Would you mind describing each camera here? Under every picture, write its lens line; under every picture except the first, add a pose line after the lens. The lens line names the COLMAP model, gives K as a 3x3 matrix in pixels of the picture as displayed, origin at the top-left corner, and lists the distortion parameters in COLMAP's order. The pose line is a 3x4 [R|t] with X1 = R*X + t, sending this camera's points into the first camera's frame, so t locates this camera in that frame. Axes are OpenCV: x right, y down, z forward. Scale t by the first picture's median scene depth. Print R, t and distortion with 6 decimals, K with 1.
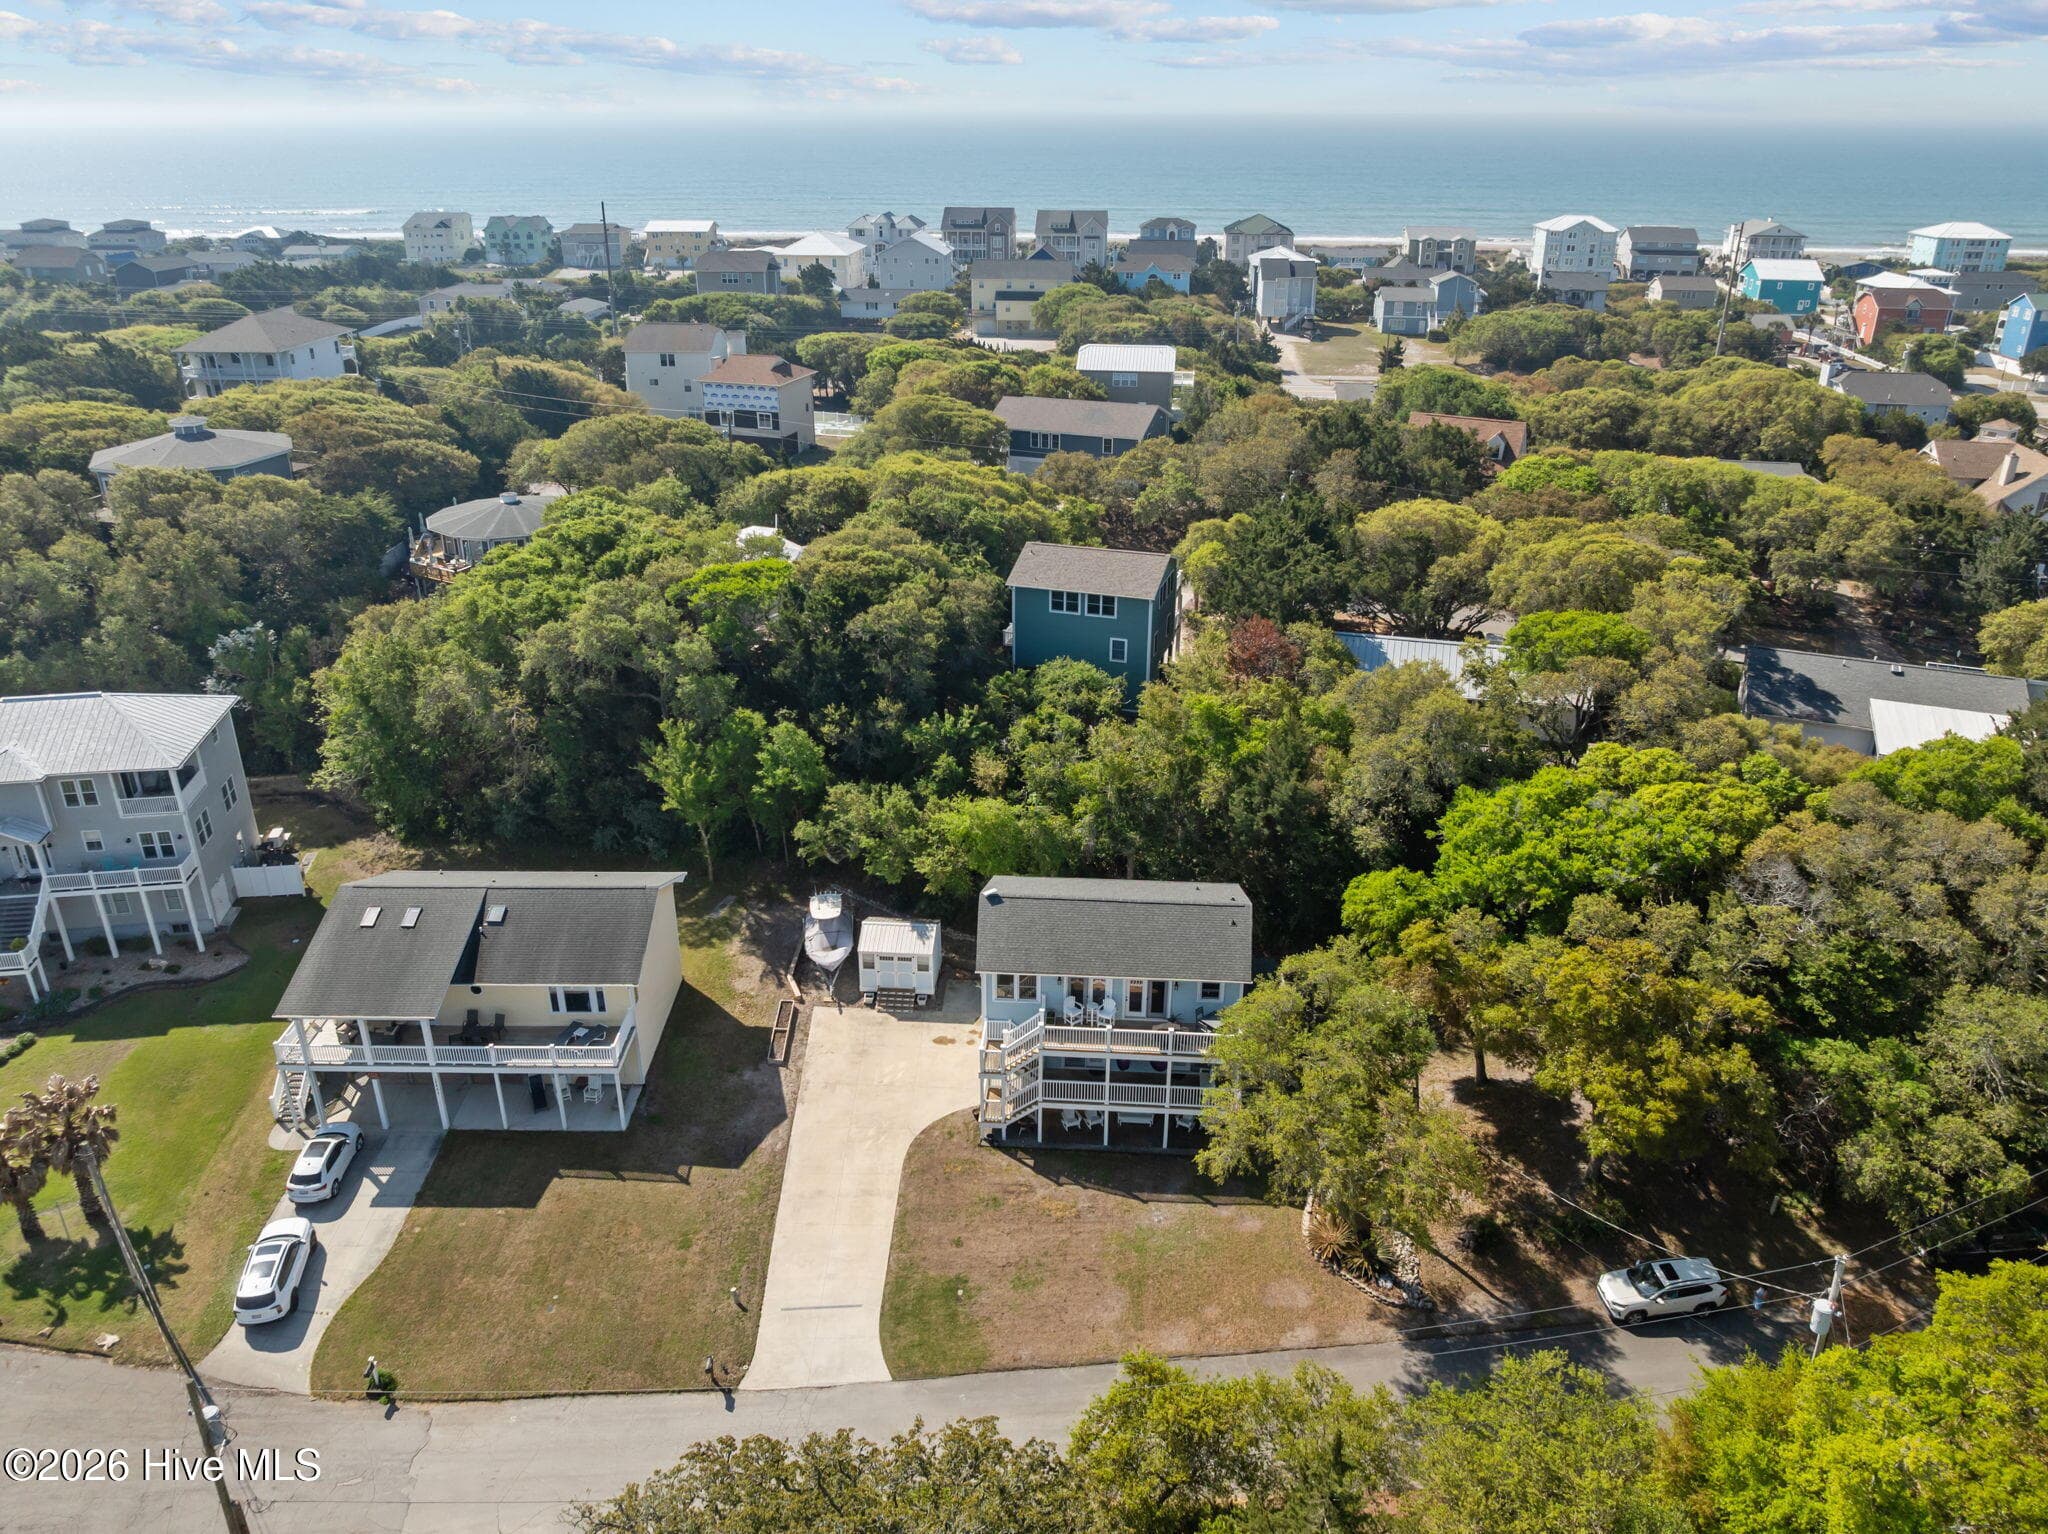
lens RADIAL K [[1450.7, 0, 1035.9], [0, 1450.7, 760.8], [0, 0, 1]] dist [-0.038789, 0.009137]
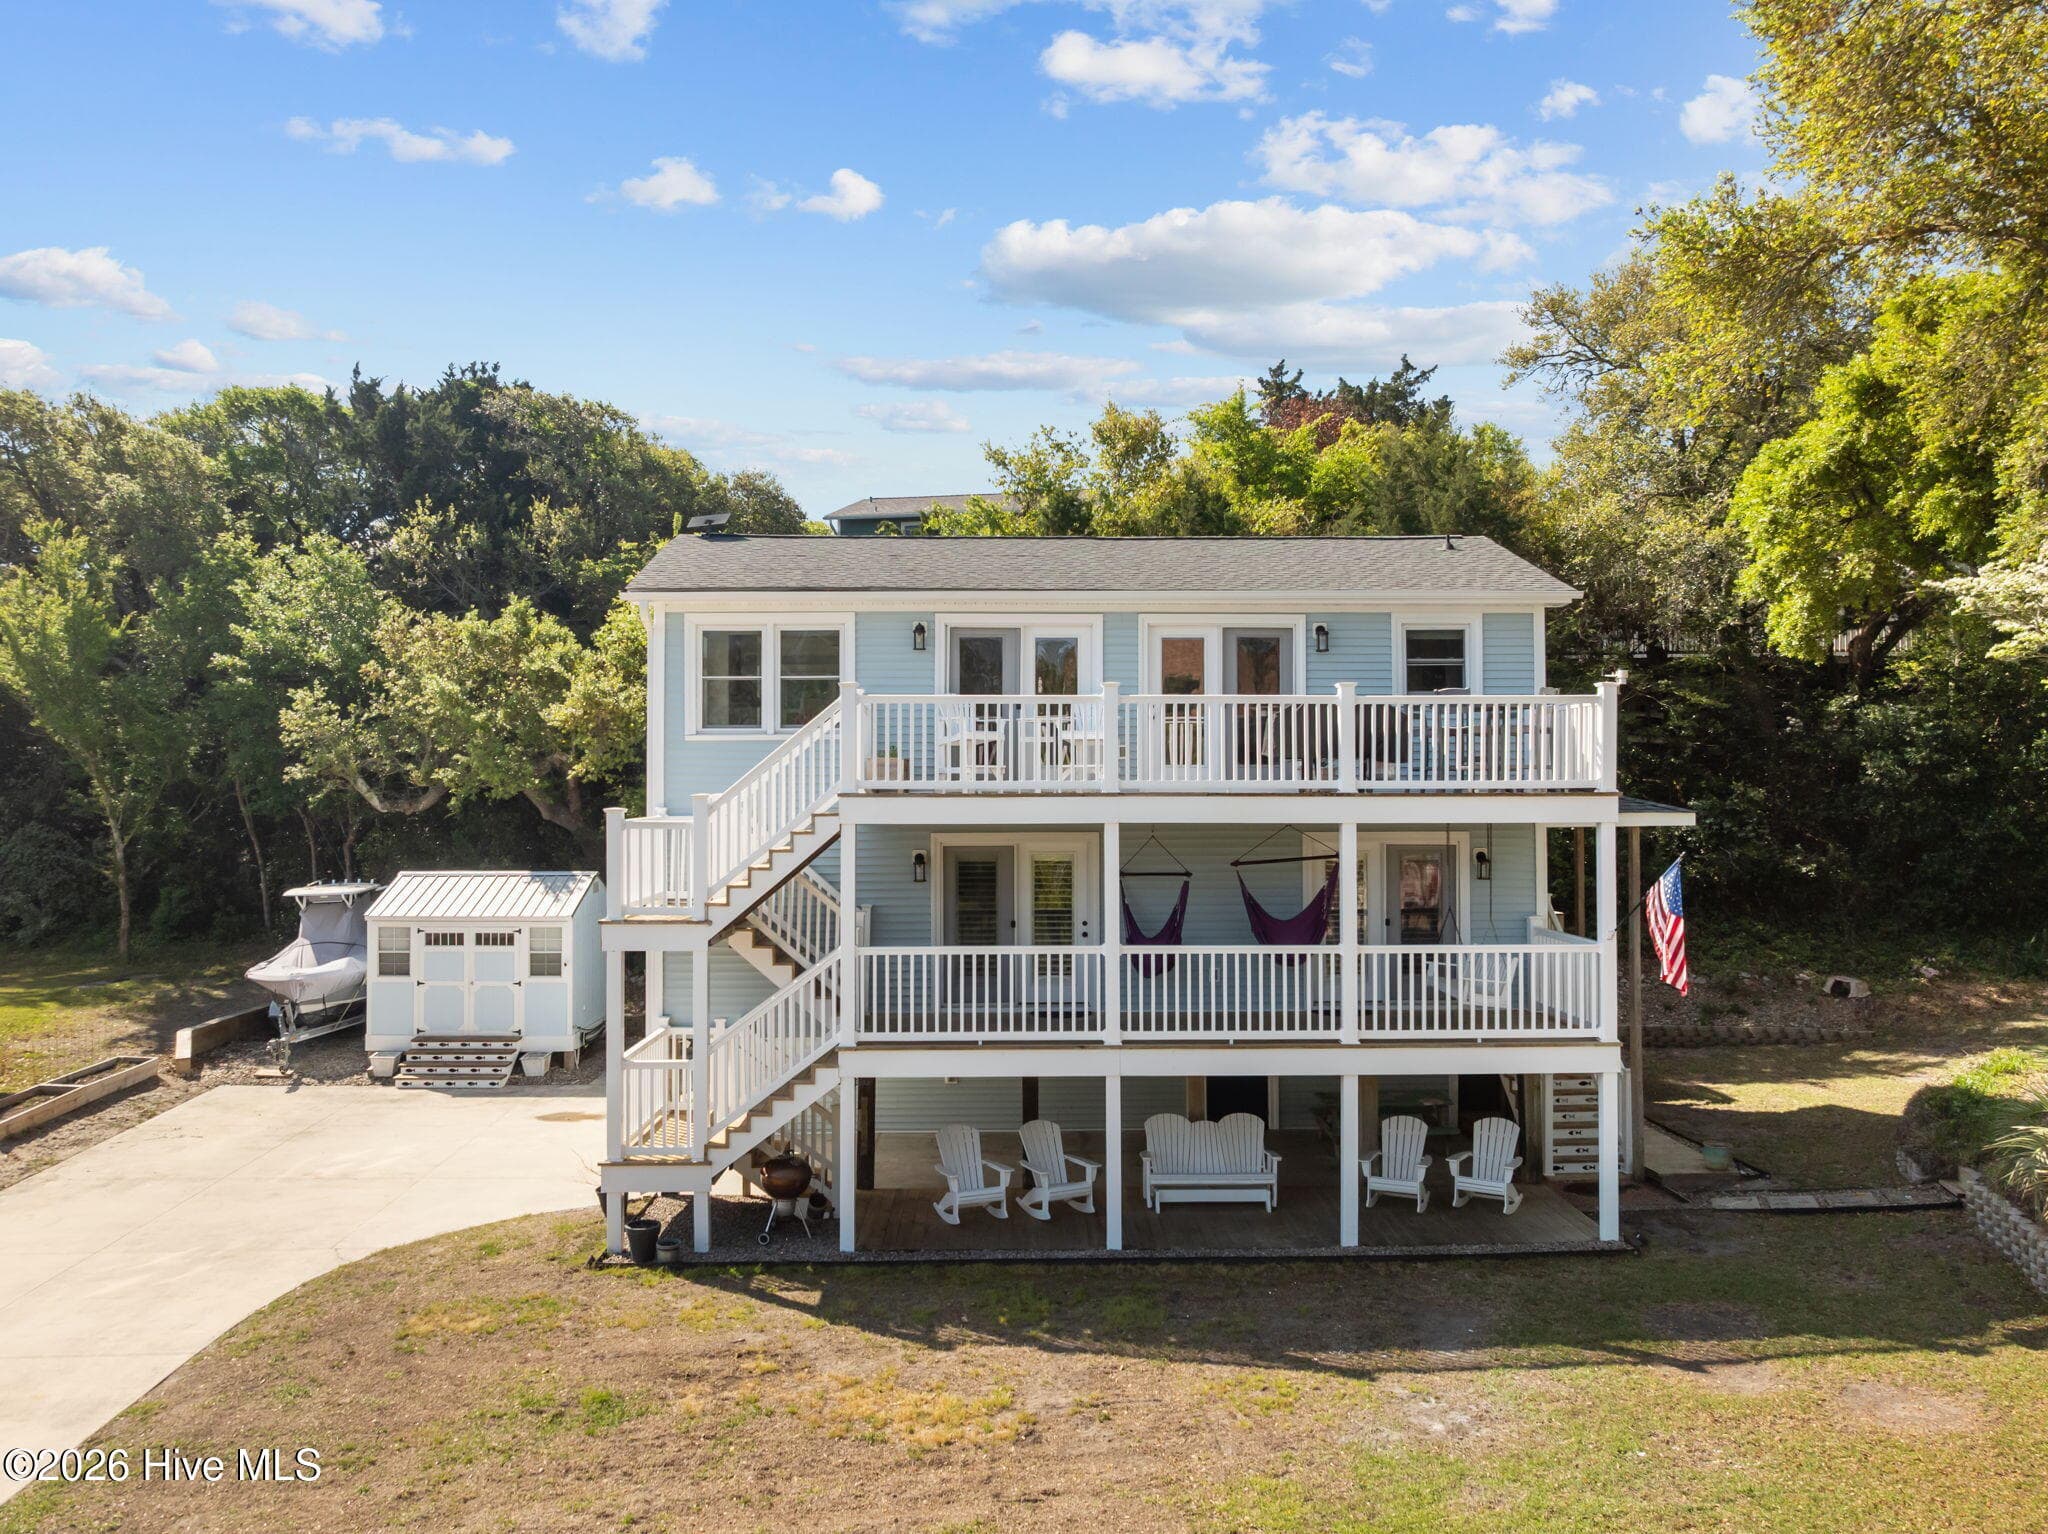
lens RADIAL K [[1450.7, 0, 1014.7], [0, 1450.7, 789.4], [0, 0, 1]] dist [-0.038789, 0.009137]
pose [[0.996566, -0.009109, 0.082300, 0.011219], [0.042453, 0.909564, -0.413390, 0.293906], [-0.071092, 0.415465, 0.906827, 0.739194]]
